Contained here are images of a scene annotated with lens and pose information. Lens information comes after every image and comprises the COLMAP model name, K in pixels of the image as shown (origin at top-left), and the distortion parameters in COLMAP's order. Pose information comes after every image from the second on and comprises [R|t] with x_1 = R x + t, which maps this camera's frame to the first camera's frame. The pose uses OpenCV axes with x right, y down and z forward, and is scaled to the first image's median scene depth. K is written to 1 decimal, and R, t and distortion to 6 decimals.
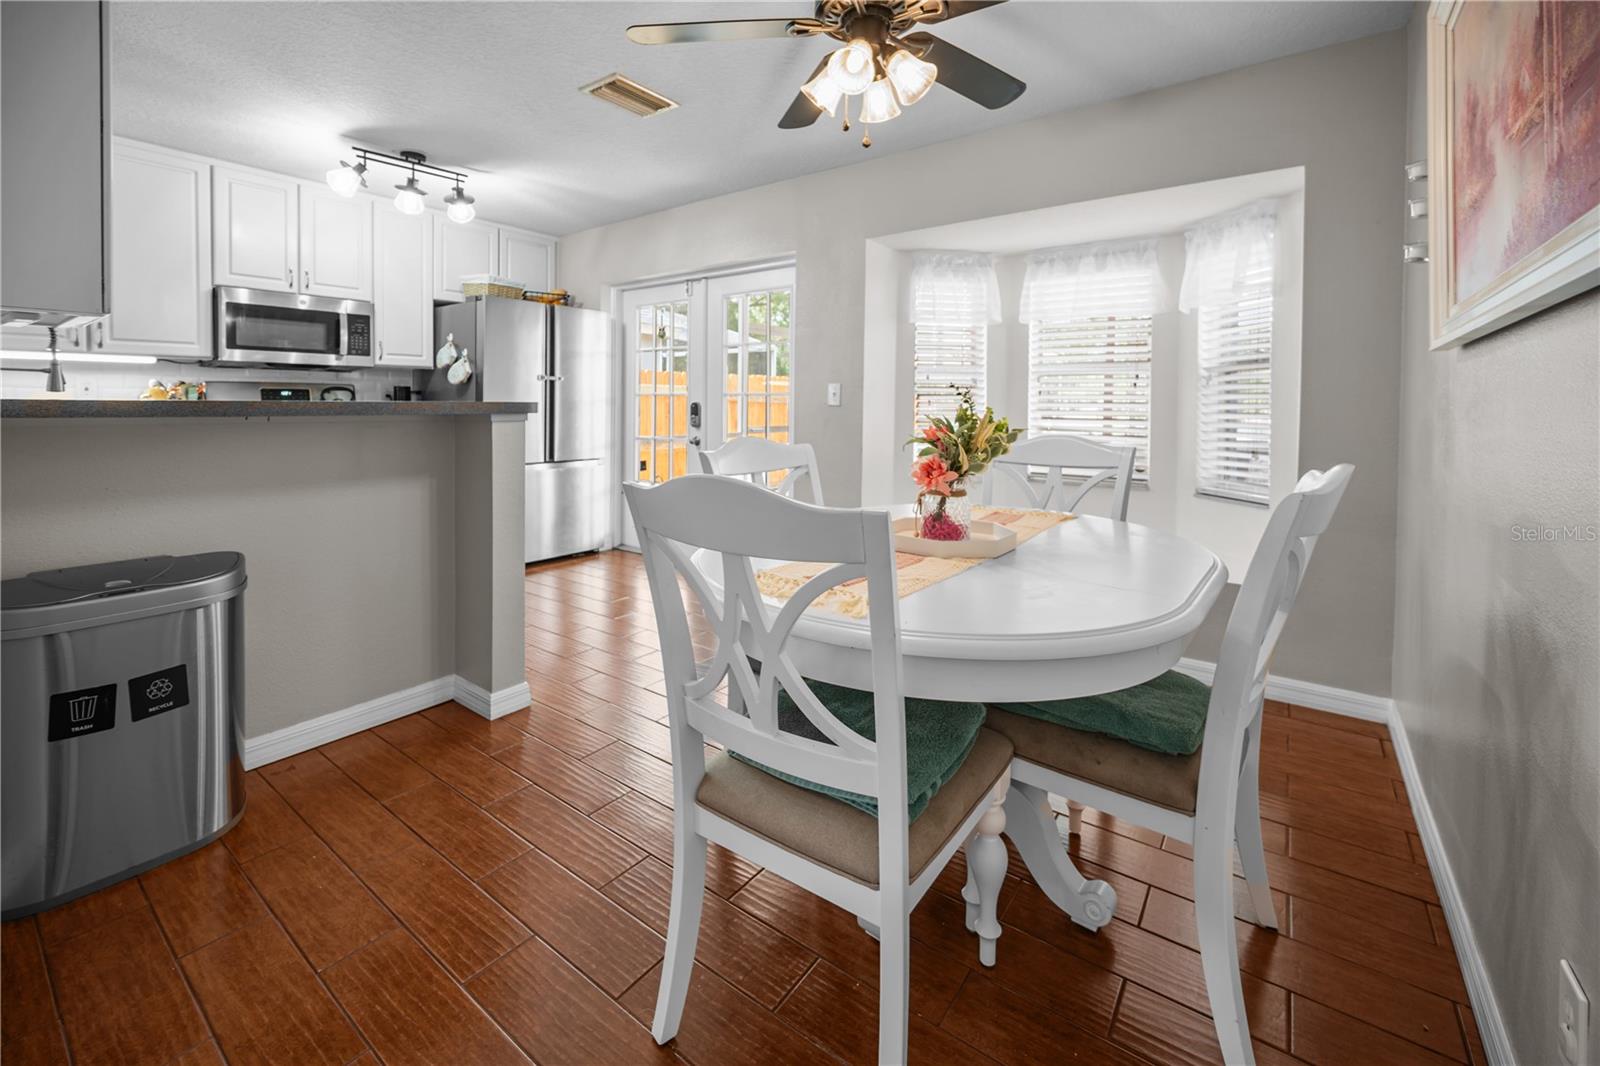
lens RADIAL K [[670.0, 0, 800.2], [0, 670.0, 405.4], [0, 0, 1]] dist [-0.000380, -0.000329]
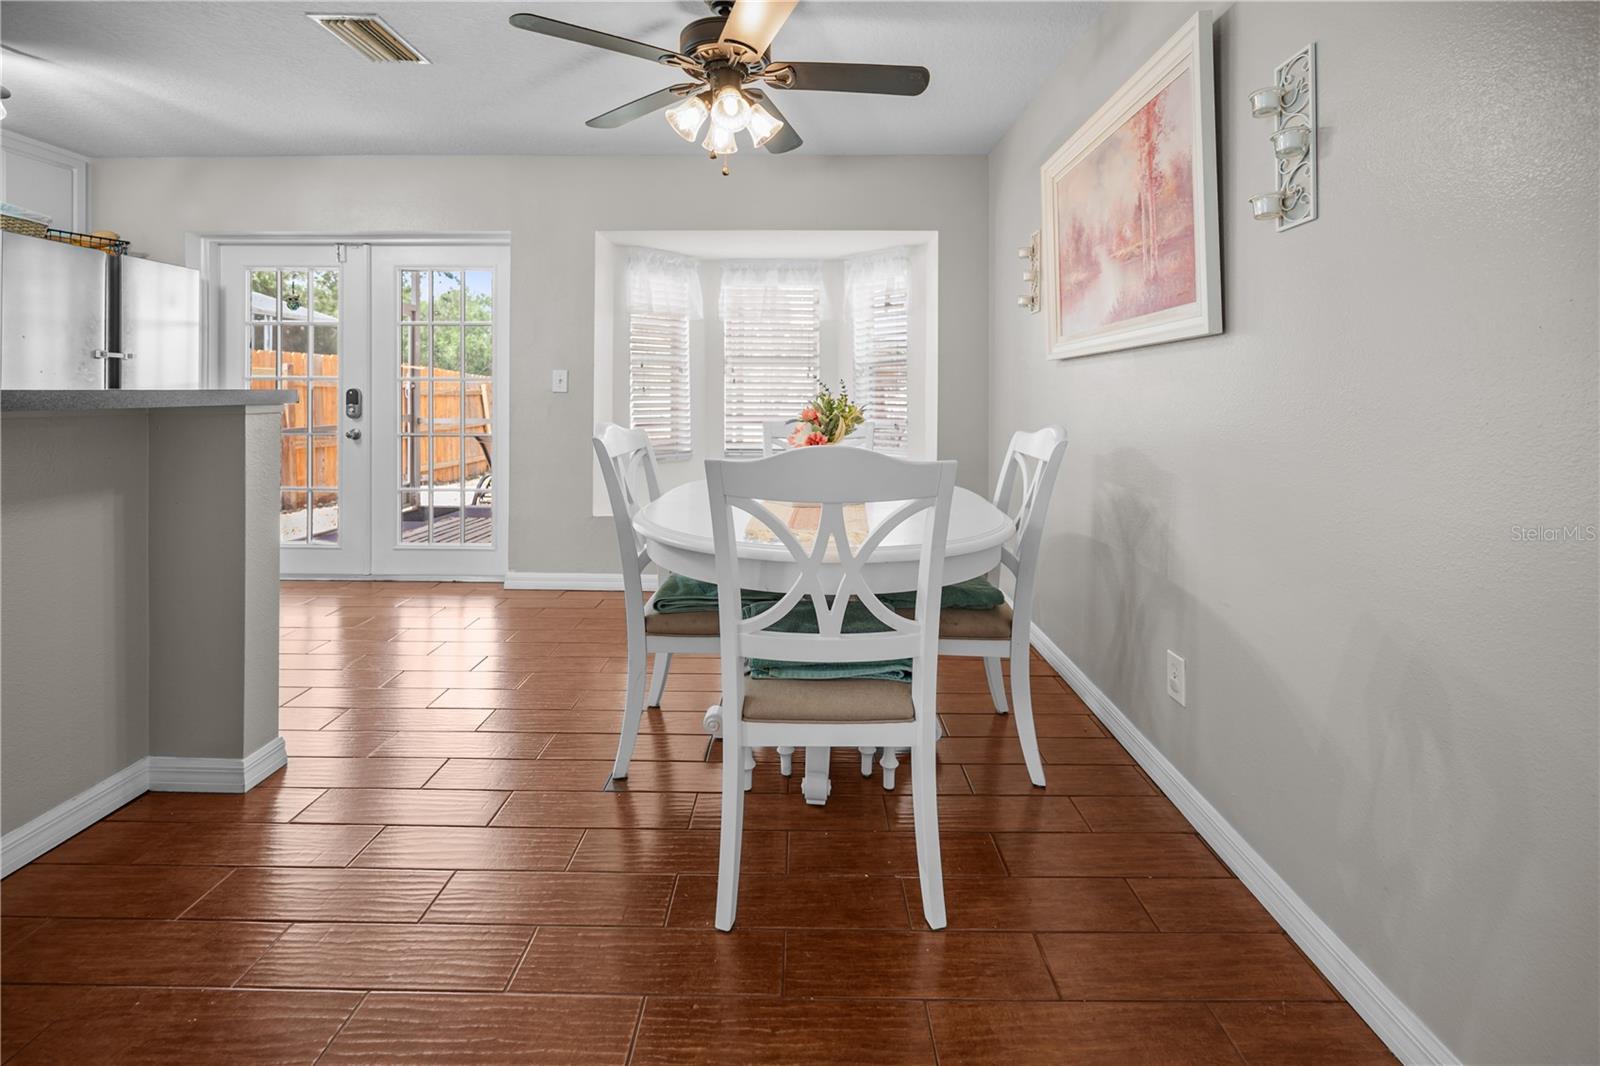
lens RADIAL K [[662.3, 0, 801.9], [0, 662.3, 381.7], [0, 0, 1]] dist [-0.000379, -0.000121]
pose [[0.815218, 0.006149, 0.579122, -0.282476], [0.001775, 0.999912, -0.013116, -0.002669], [-0.579152, 0.011721, 0.815135, -0.018367]]
